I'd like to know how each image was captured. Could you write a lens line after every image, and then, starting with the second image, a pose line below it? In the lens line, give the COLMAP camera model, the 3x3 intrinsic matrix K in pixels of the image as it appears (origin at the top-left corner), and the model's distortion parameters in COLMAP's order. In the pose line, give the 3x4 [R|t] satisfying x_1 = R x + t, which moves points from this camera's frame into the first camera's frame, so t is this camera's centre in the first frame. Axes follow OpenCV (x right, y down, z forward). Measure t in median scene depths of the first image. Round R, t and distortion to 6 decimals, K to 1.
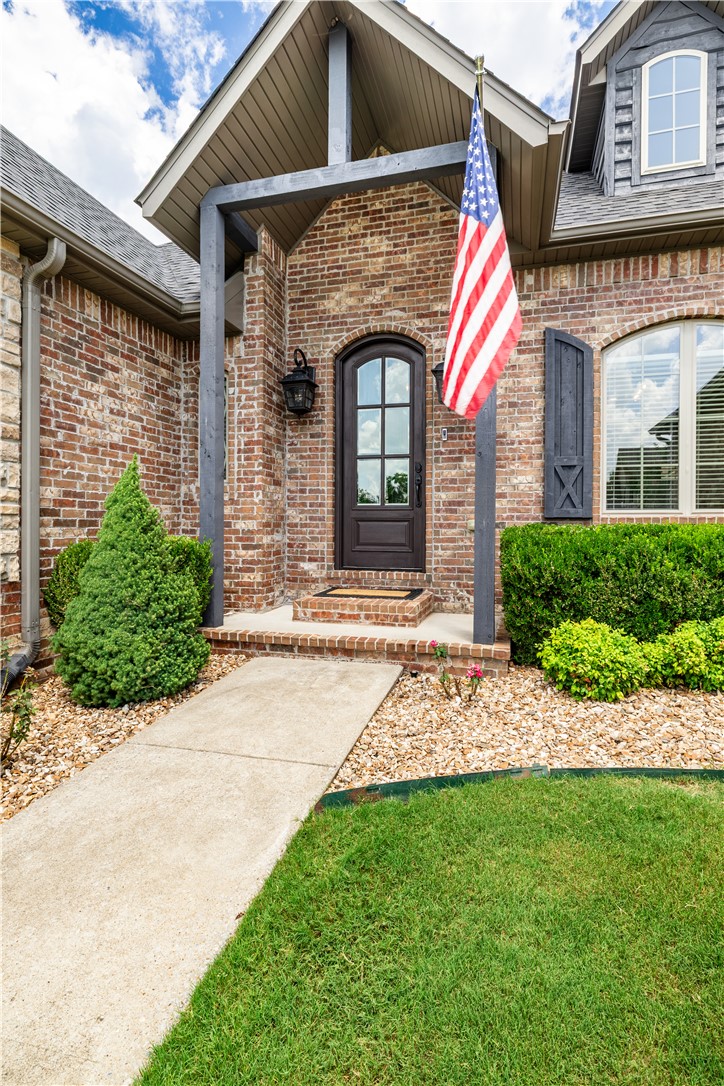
lens RADIAL K [[535.2, 0, 368.0], [0, 535.2, 530.5], [0, 0, 1]] dist [-0.001153, 0.000065]
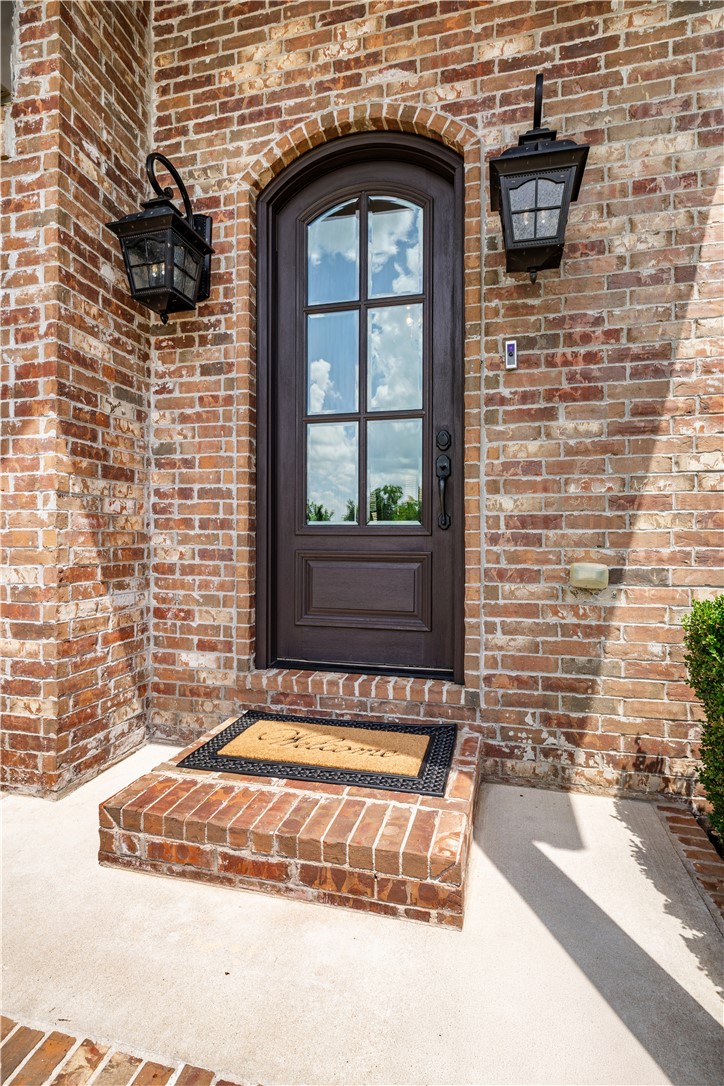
lens RADIAL K [[535.2, 0, 367.0], [0, 535.2, 540.1], [0, 0, 1]] dist [-0.001153, 0.000065]
pose [[0.999830, -0.001382, 0.018412, 0.024765], [0.001450, 0.999992, -0.003660, -0.035630], [-0.018407, 0.003686, 0.999824, 0.597986]]
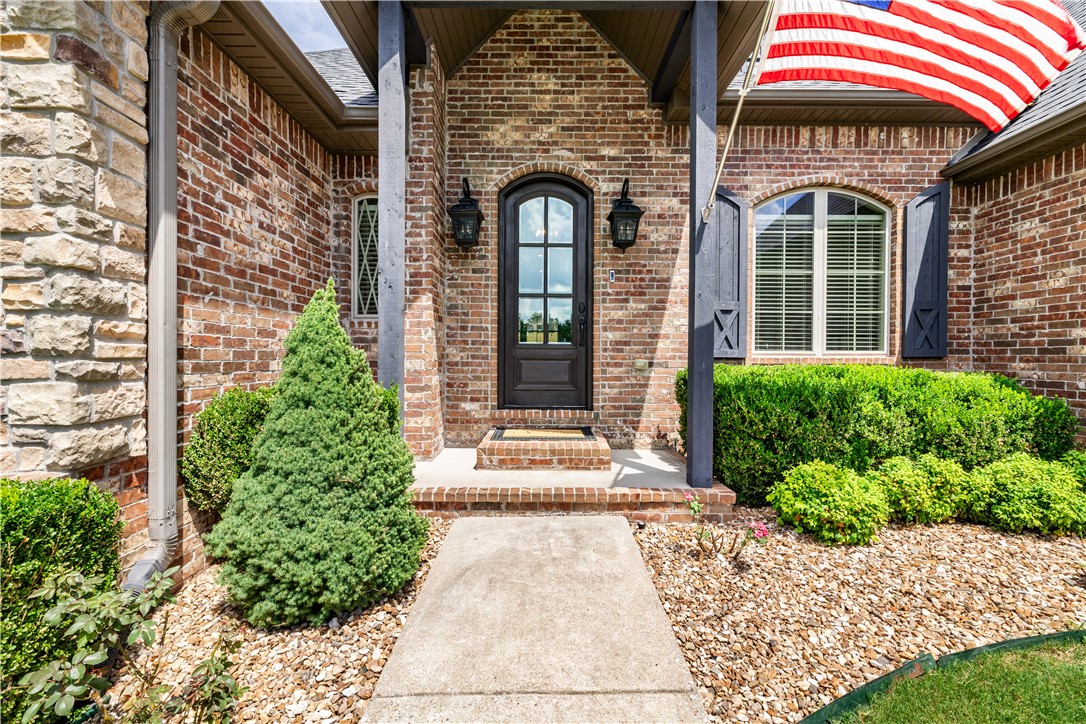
lens RADIAL K [[446.2, 0, 545.9], [0, 446.2, 360.5], [0, 0, 1]] dist [0.004596, 0.000418]
pose [[0.963466, -0.000980, 0.267828, -0.212984], [0.000558, 0.999998, 0.001652, -0.018826], [-0.267829, -0.001442, 0.963465, 0.208906]]
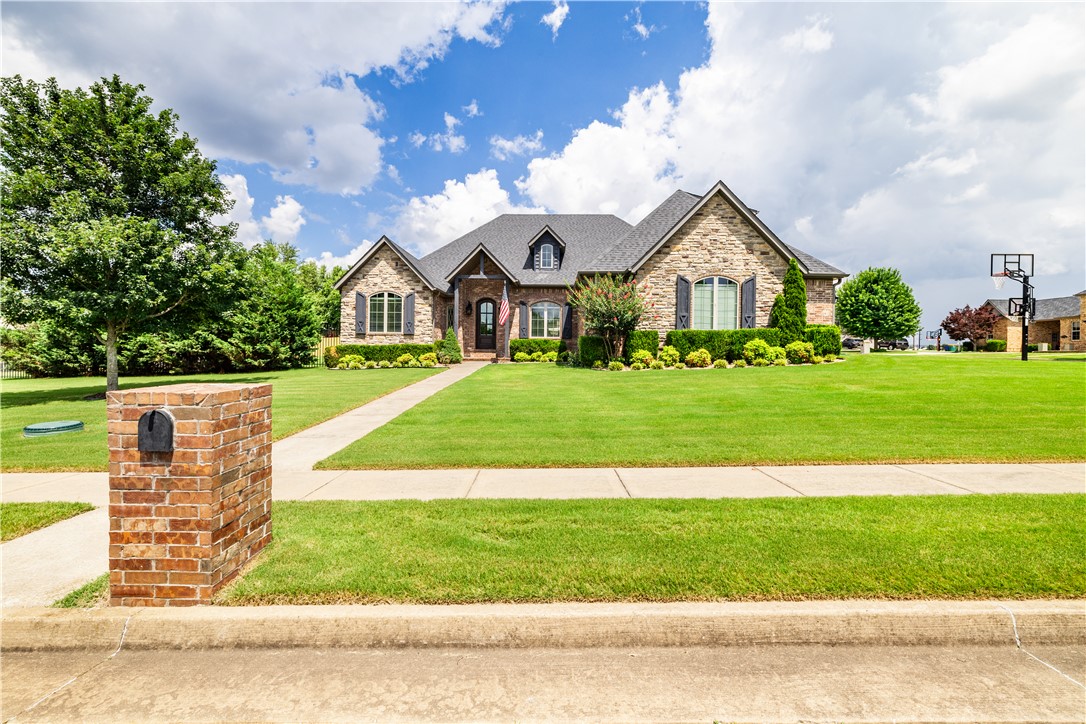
lens RADIAL K [[446.2, 0, 553.5], [0, 446.2, 354.3], [0, 0, 1]] dist [0.004596, 0.000418]
pose [[0.964437, 0.009081, 0.264156, -0.457553], [-0.006539, 0.999923, -0.010501, 0.166148], [-0.264231, 0.008401, 0.964423, -3.035166]]
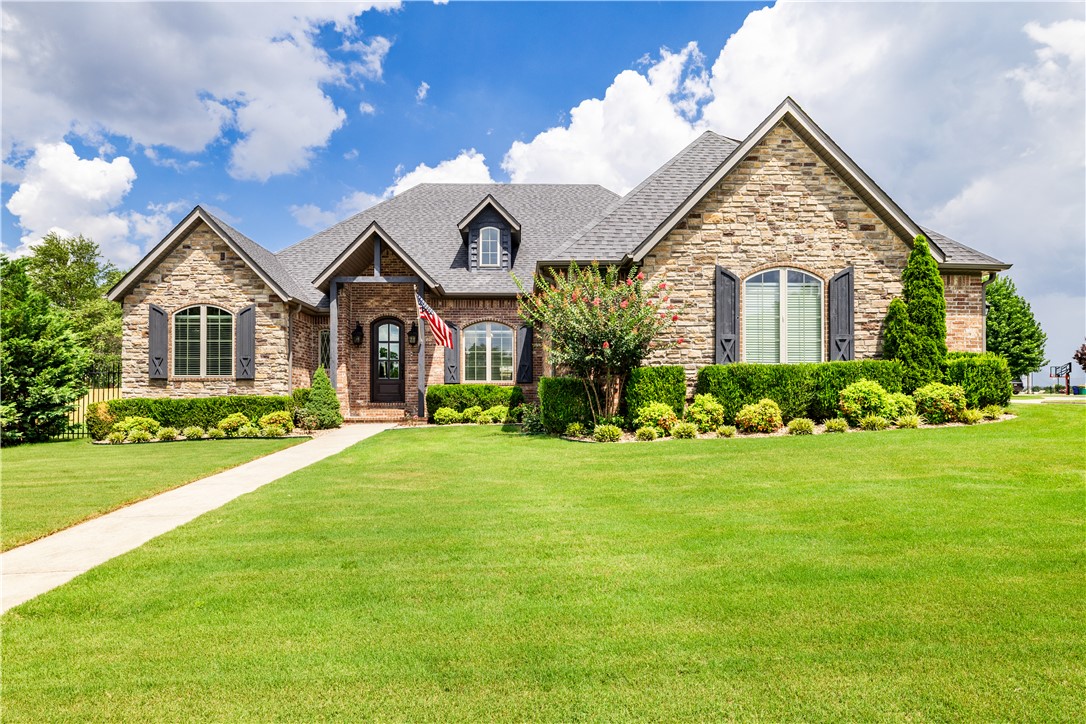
lens RADIAL K [[637.1, 0, 541.5], [0, 637.1, 398.0], [0, 0, 1]] dist [0.008523, 0.002988]
pose [[0.953752, -0.000376, 0.300595, -0.220540], [0.007691, 0.999702, -0.023150, 0.140605], [-0.300497, 0.024391, 0.953471, -2.474248]]
